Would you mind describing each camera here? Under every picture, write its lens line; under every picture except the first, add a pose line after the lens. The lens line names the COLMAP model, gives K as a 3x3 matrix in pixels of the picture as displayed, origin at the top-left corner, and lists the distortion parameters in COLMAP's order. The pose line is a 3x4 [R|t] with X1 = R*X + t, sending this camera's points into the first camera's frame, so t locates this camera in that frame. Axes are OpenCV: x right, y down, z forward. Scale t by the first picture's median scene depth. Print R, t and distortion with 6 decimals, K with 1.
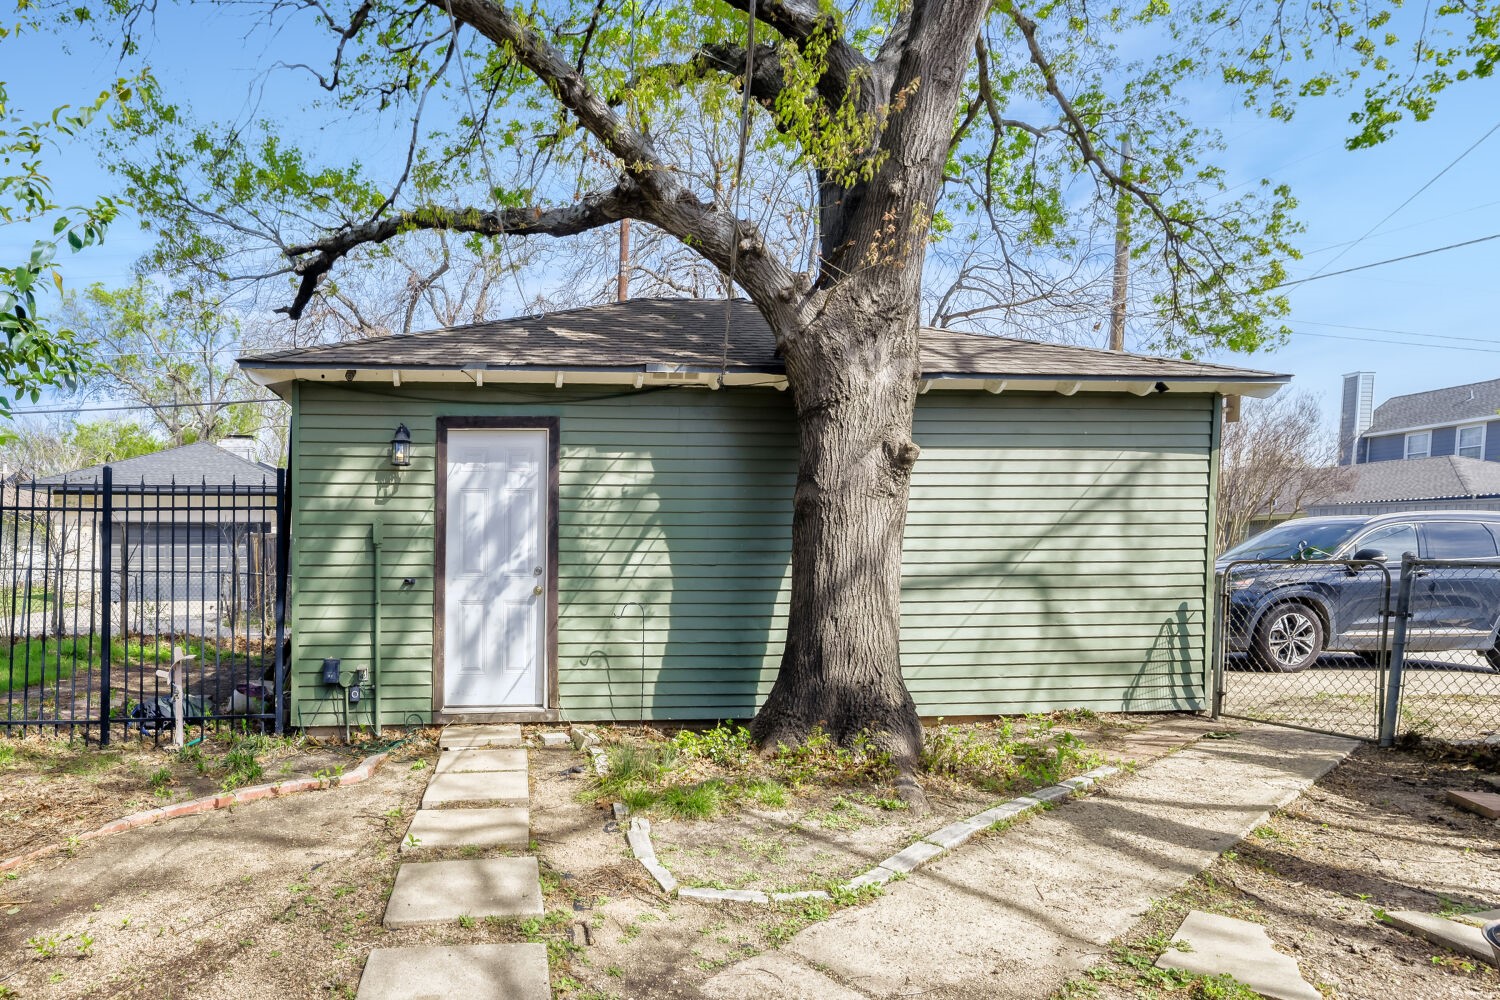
lens RADIAL K [[998.1, 0, 749.1], [0, 998.1, 604.6], [0, 0, 1]] dist [-0.000254, 0.002076]
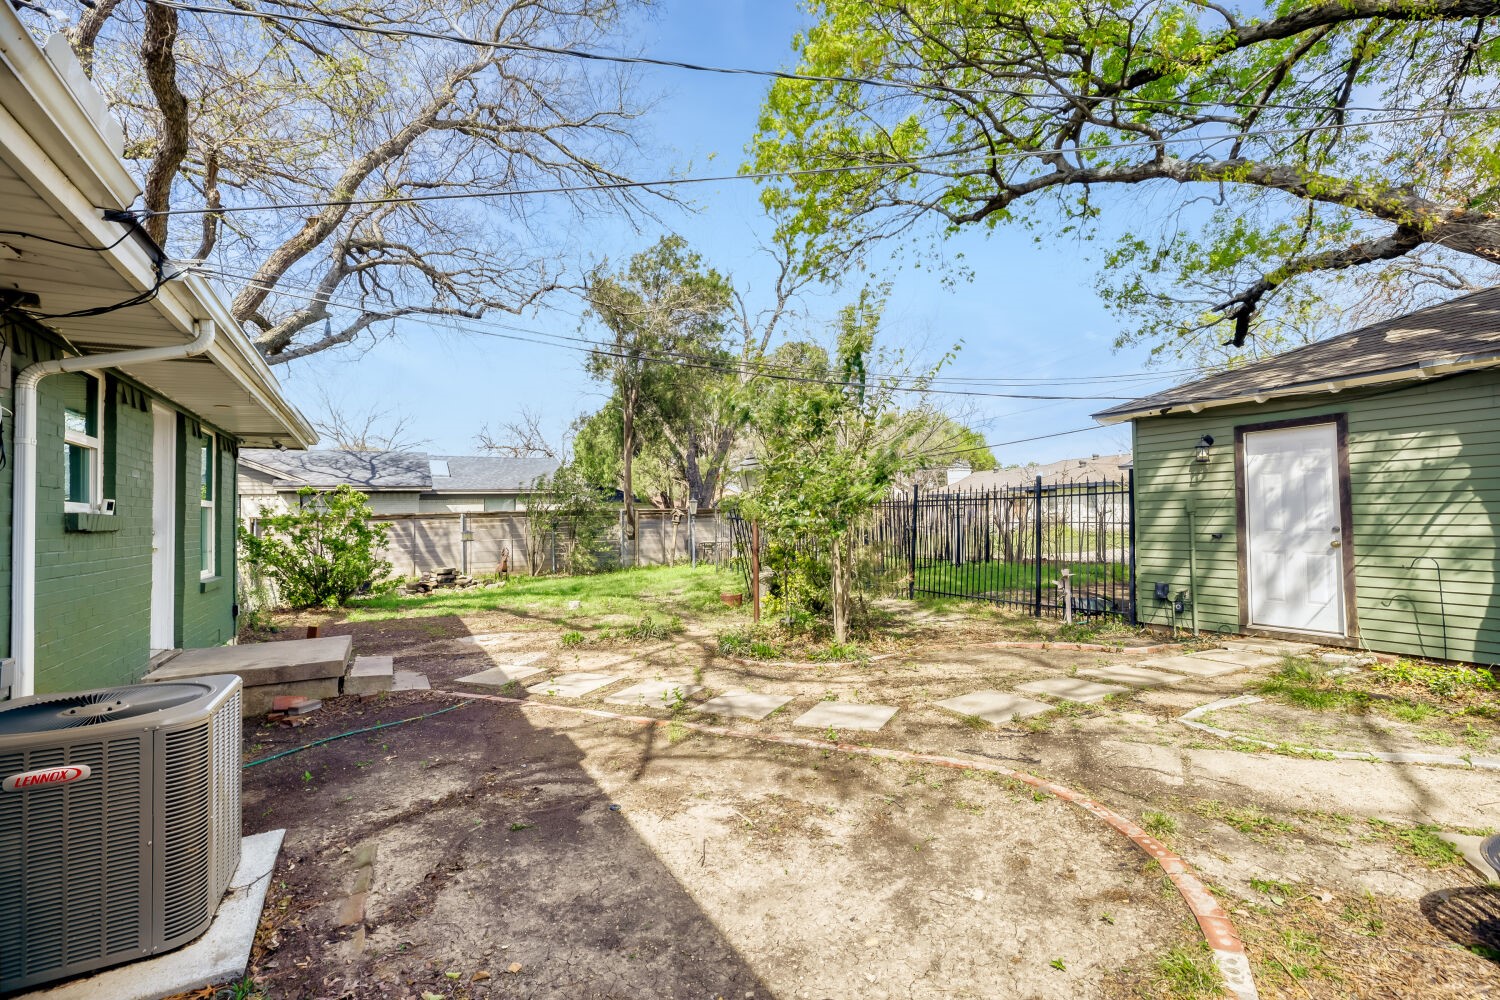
lens RADIAL K [[674.9, 0, 754.3], [0, 674.9, 508.0], [0, 0, 1]] dist [-0.000377, 0.000105]
pose [[0.444586, -0.018015, -0.895555, 0.261595], [-0.030535, 0.998912, -0.035253, -0.008052], [0.895215, 0.043019, 0.443553, -0.084077]]
